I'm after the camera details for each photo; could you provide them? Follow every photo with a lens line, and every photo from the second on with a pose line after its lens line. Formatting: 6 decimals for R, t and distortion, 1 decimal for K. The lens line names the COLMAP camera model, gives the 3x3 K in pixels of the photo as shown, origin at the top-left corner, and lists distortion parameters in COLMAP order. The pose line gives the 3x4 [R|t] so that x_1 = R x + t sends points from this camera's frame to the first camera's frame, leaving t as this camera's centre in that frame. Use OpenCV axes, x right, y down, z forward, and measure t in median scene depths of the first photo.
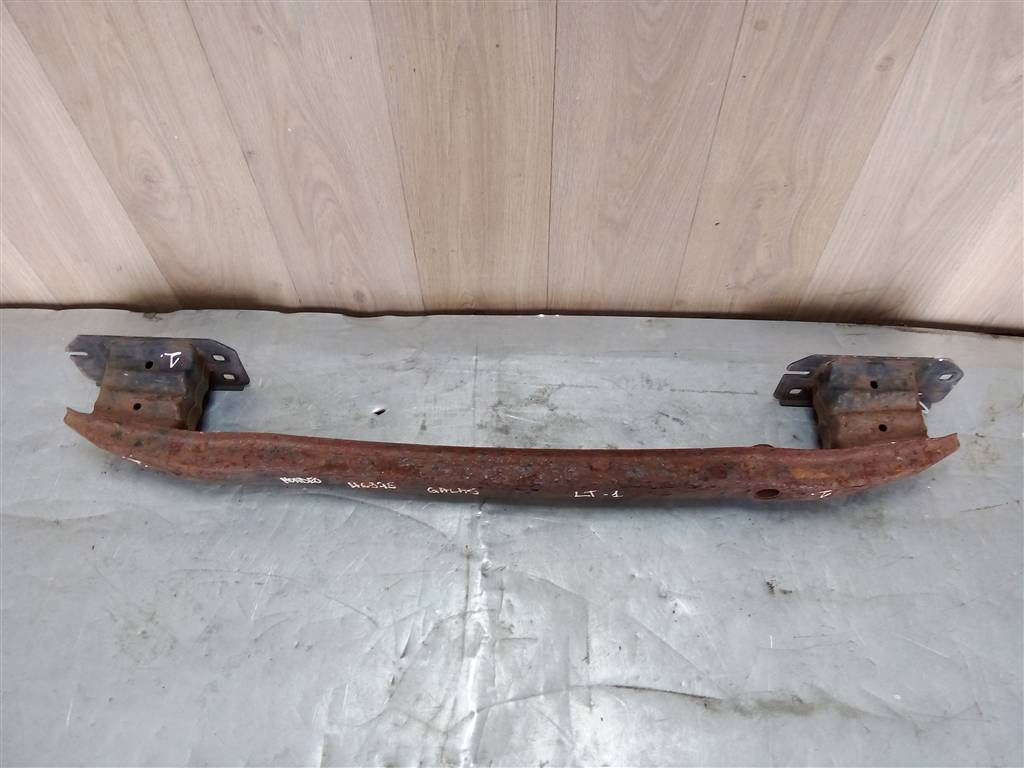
lens RADIAL K [[805.5, 0, 511.8], [0, 805.5, 384.9], [0, 0, 1]] dist [0.047054, -0.076482]
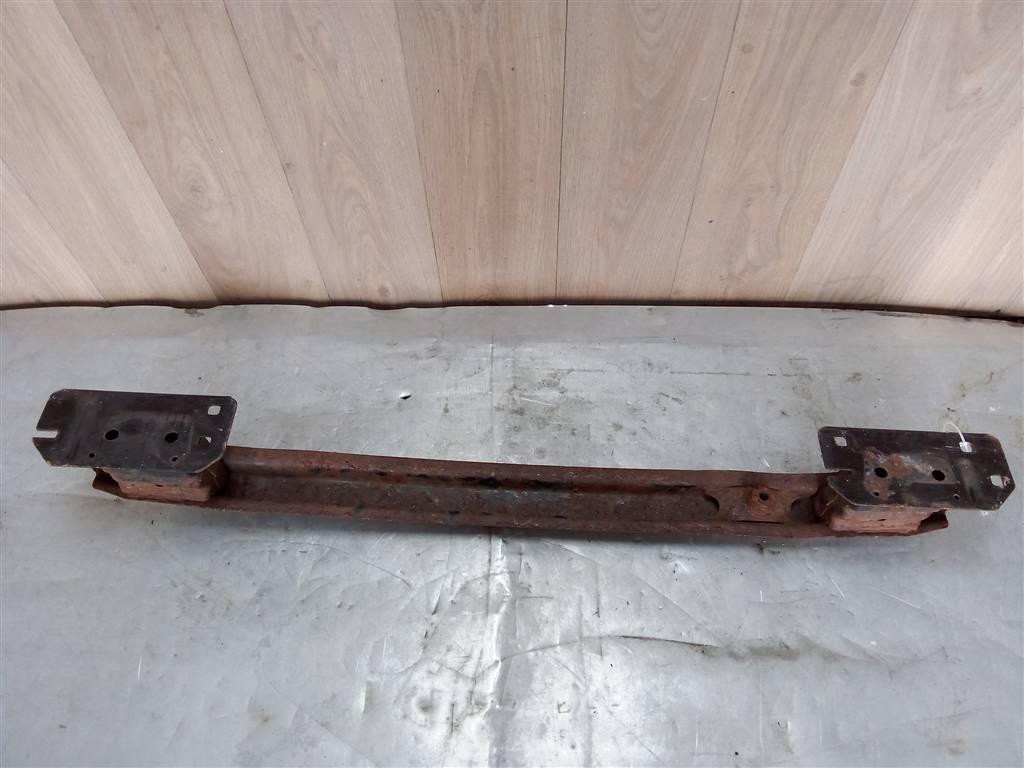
lens RADIAL K [[805.5, 0, 512.6], [0, 805.5, 384.5], [0, 0, 1]] dist [0.047054, -0.076482]
pose [[0.999906, -0.013646, 0.001073, -0.021483], [0.013620, 0.999686, 0.021015, -0.004622], [-0.001359, -0.020998, 0.999779, -0.112397]]
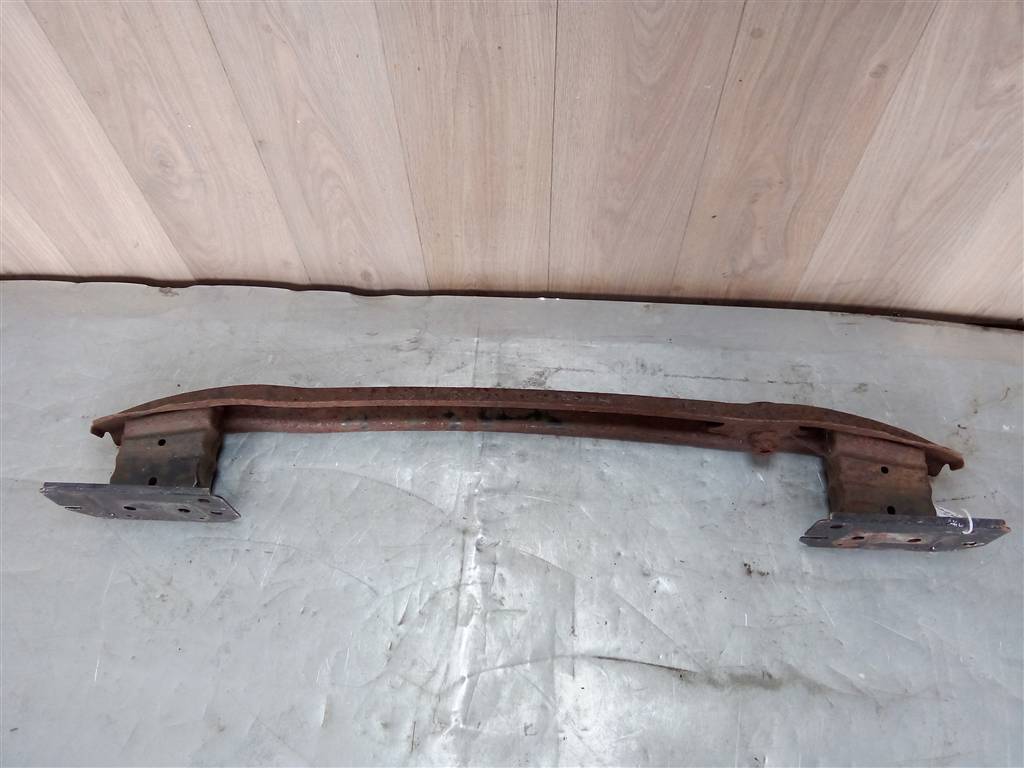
lens RADIAL K [[805.5, 0, 510.6], [0, 805.5, 387.0], [0, 0, 1]] dist [0.047054, -0.076482]
pose [[0.999548, 0.024115, -0.017978, 0.021911], [-0.022865, 0.997506, 0.066771, -0.050426], [0.019544, -0.066330, 0.997606, -0.045347]]
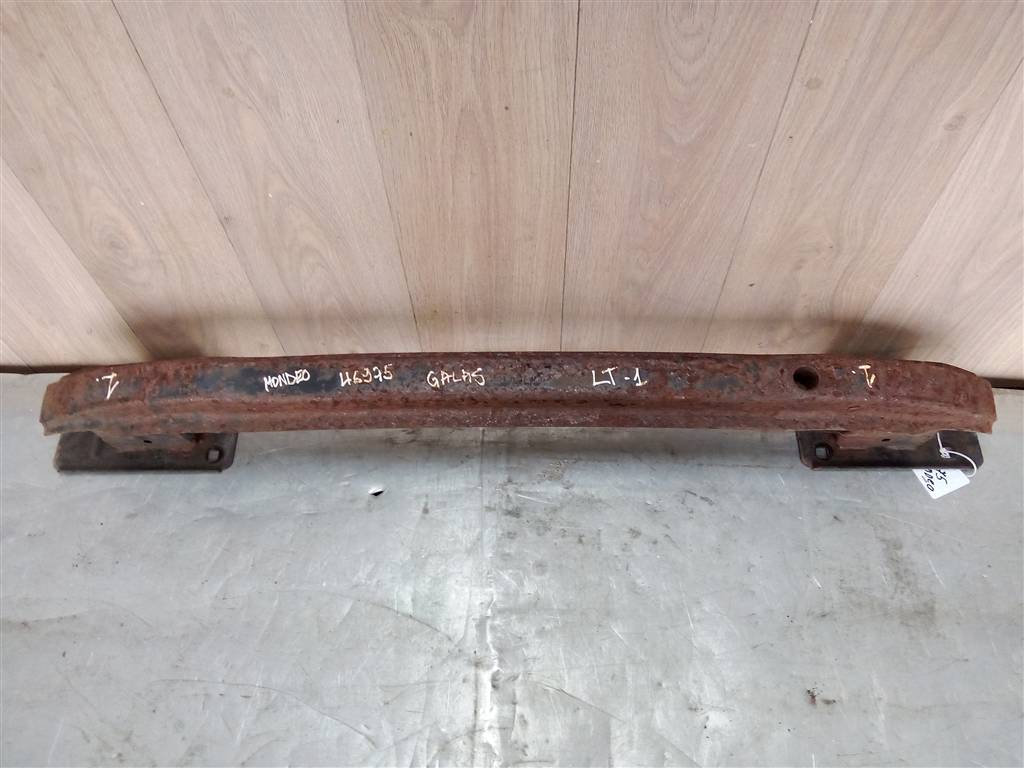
lens RADIAL K [[805.5, 0, 510.0], [0, 805.5, 386.6], [0, 0, 1]] dist [0.047054, -0.076482]
pose [[0.999957, -0.006906, -0.006191, -0.009052], [0.007122, 0.999342, 0.035568, -0.131140], [0.005941, -0.035611, 0.999348, 0.109284]]
